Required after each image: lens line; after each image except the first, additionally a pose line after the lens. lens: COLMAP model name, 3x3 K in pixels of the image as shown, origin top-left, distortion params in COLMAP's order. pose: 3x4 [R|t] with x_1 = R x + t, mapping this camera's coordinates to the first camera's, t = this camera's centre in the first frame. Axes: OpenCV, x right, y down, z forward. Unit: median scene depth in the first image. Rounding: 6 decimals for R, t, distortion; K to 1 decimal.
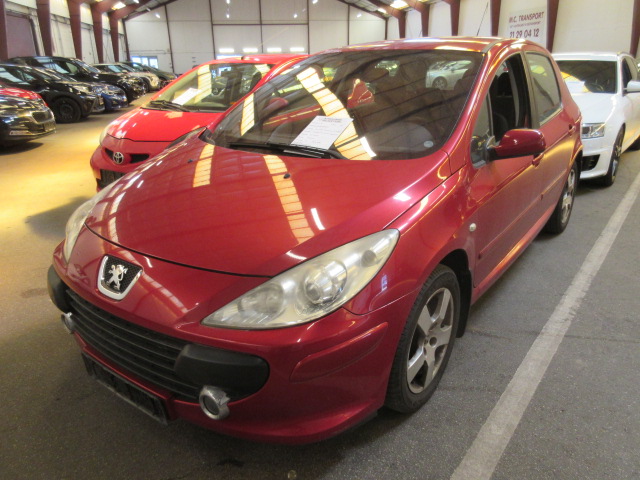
lens RADIAL K [[499.2, 0, 317.3], [0, 499.2, 240.0], [0, 0, 1]] dist [0.023960, -0.021135]
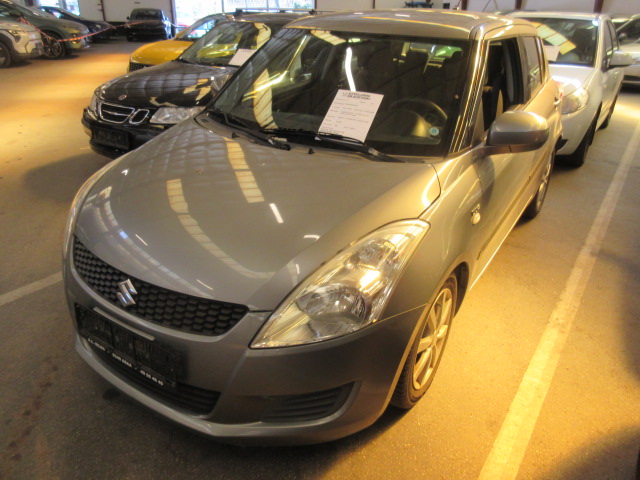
lens RADIAL K [[499.2, 0, 321.6], [0, 499.2, 241.1], [0, 0, 1]] dist [0.023960, -0.021135]
pose [[0.997306, 0.014325, 0.071942, -0.067343], [-0.020594, 0.995980, 0.087177, -0.144187], [-0.070404, -0.088424, 0.993592, 0.405292]]
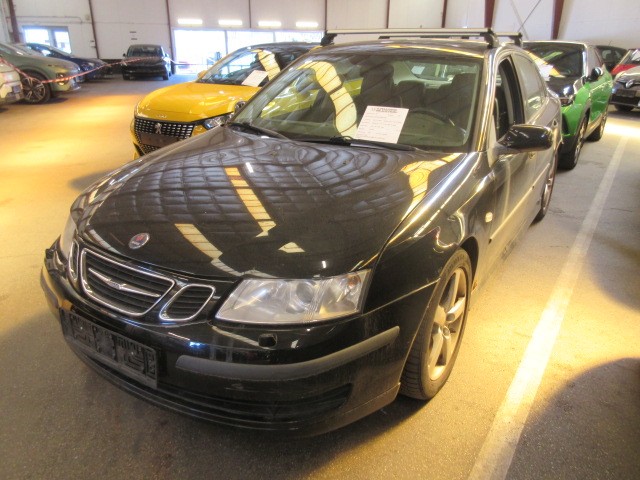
lens RADIAL K [[499.2, 0, 320.7], [0, 499.2, 238.1], [0, 0, 1]] dist [0.023960, -0.021135]
pose [[0.996535, -0.000602, 0.083166, -0.095903], [-0.001292, 0.999741, 0.022709, -0.170494], [-0.083159, -0.022737, 0.996277, 0.488976]]
